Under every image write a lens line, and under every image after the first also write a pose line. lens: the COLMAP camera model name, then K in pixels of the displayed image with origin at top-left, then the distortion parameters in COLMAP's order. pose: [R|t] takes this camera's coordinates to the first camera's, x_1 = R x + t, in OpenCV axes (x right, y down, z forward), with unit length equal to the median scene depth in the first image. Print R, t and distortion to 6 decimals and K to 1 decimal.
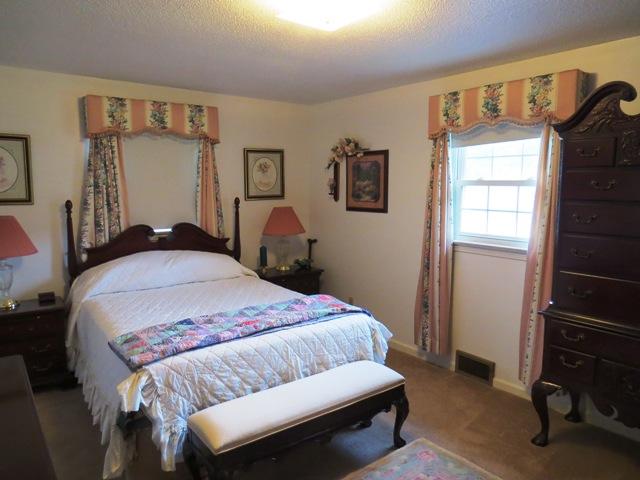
lens RADIAL K [[458.6, 0, 319.8], [0, 458.6, 238.5], [0, 0, 1]] dist [-0.013186, 0.001493]
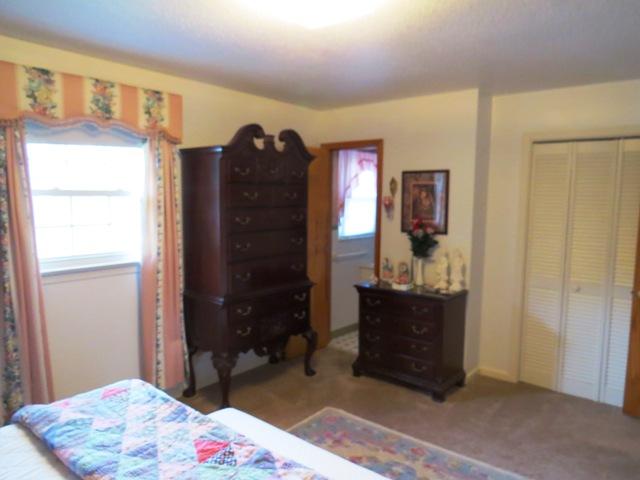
lens RADIAL K [[458.6, 0, 319.9], [0, 458.6, 243.7], [0, 0, 1]] dist [-0.013186, 0.001493]
pose [[-0.226151, -0.106490, 0.968254, -0.578149], [0.107393, 0.985221, 0.133440, -0.099583], [-0.968154, 0.134161, -0.211373, 0.806216]]
